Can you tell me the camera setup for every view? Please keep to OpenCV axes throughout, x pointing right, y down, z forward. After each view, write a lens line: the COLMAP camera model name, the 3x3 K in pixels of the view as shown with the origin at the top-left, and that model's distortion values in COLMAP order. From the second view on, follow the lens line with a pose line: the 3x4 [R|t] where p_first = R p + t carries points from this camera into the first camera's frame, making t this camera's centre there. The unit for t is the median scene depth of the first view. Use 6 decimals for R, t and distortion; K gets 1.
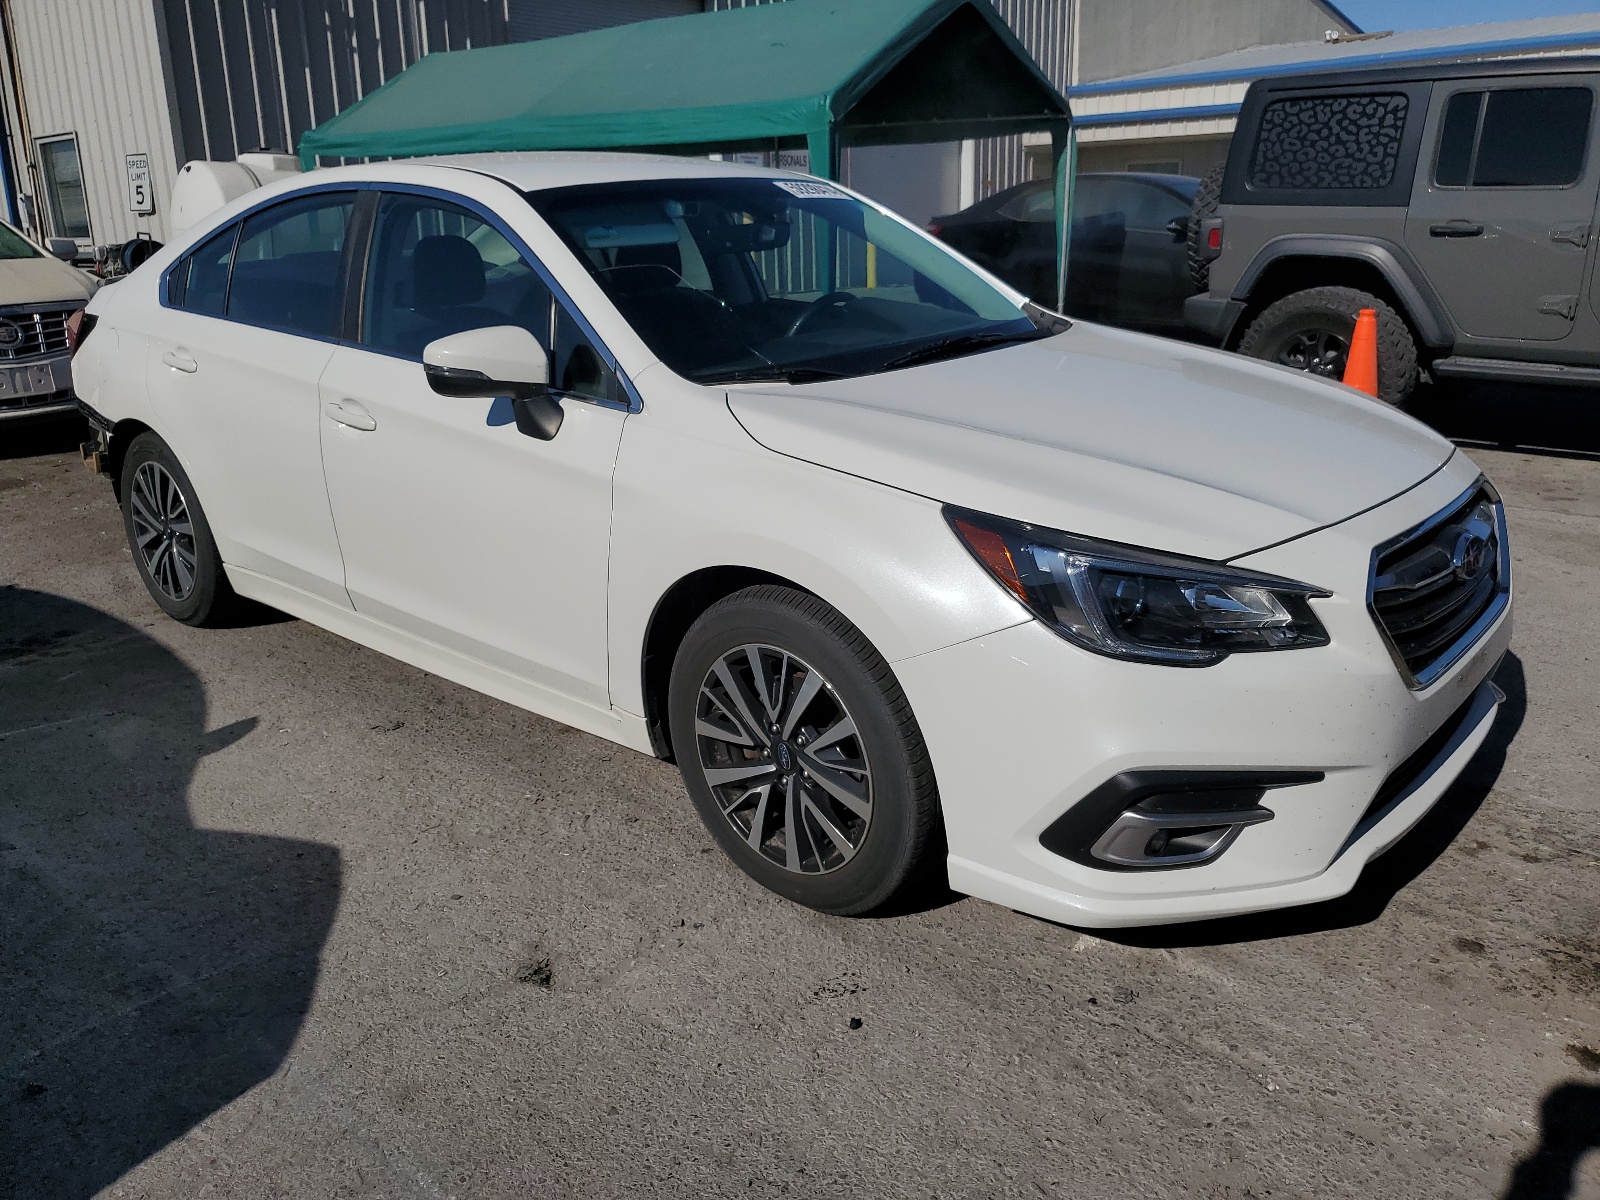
lens RADIAL K [[1259.1, 0, 802.4], [0, 1259.1, 589.0], [0, 0, 1]] dist [0.012508, 0.008237]
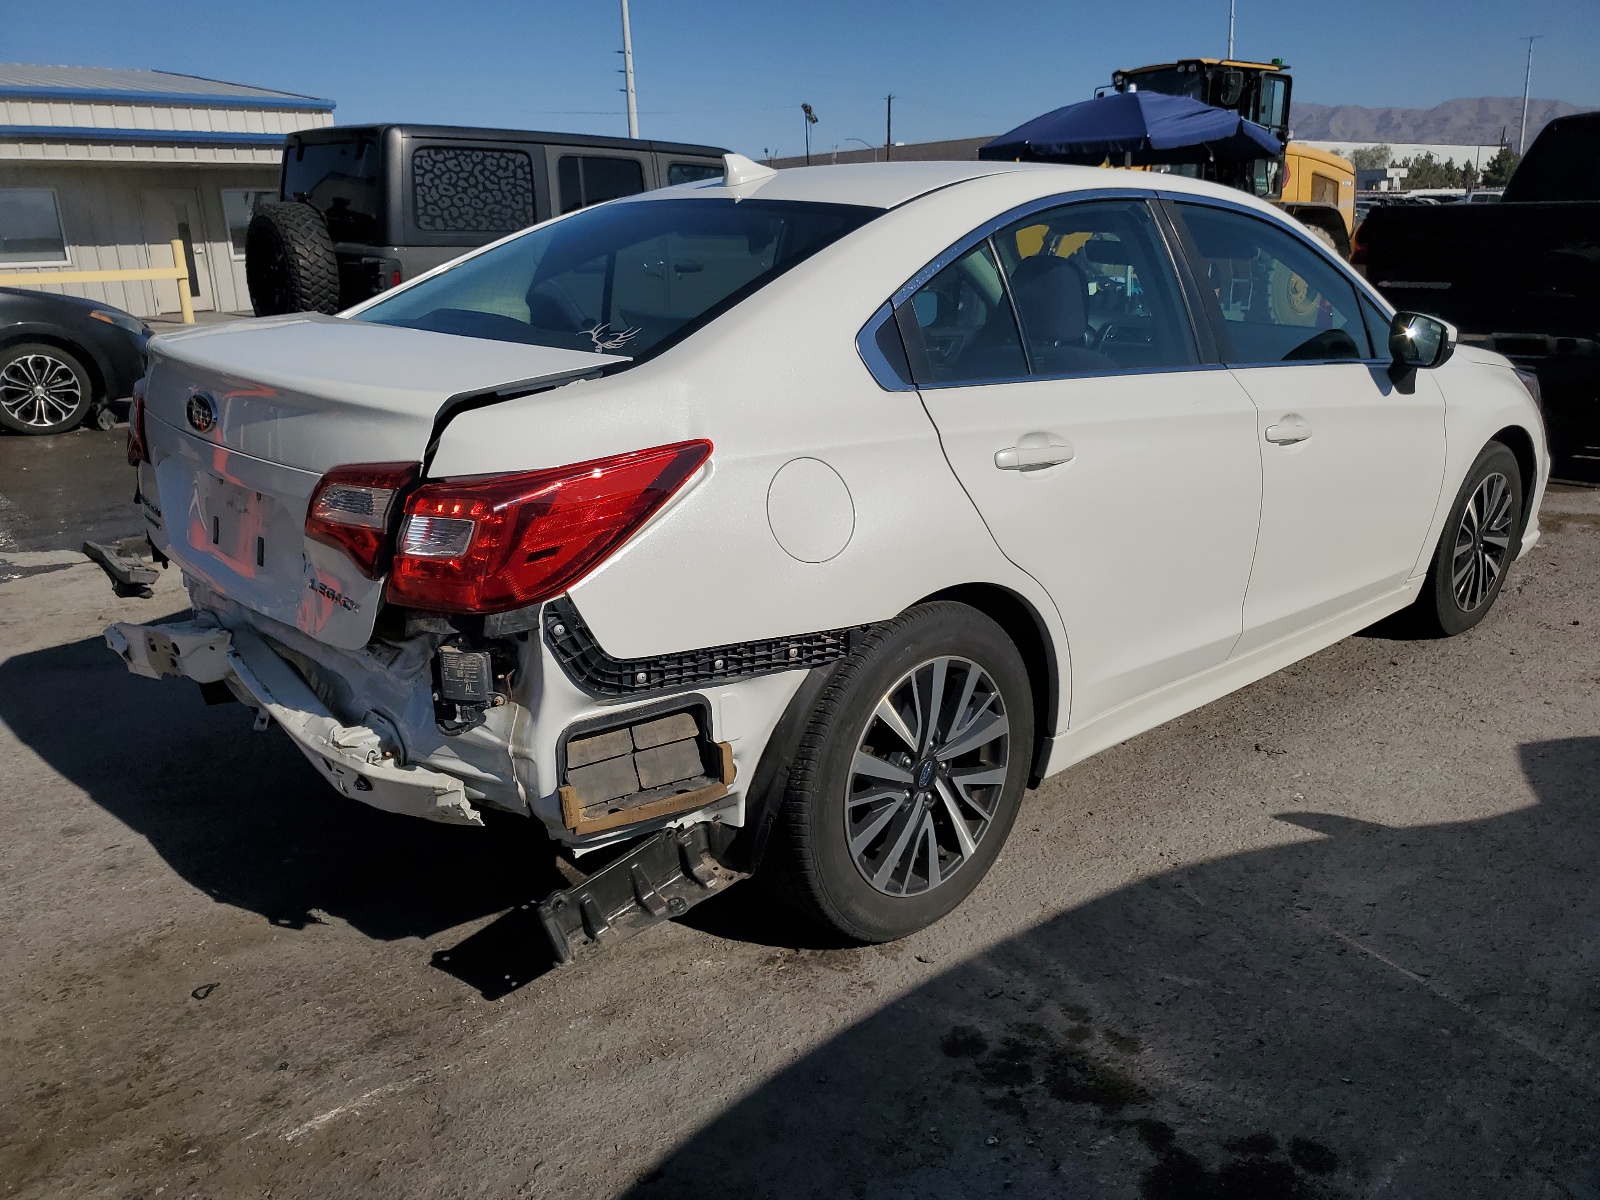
lens RADIAL K [[1259.1, 0, 800.9], [0, 1259.1, 603.0], [0, 0, 1]] dist [0.012508, 0.008237]
pose [[0.104473, -0.270830, 0.956941, -0.711391], [0.311048, 0.922833, 0.227218, -0.184388], [-0.944634, 0.273917, 0.180652, 0.638454]]
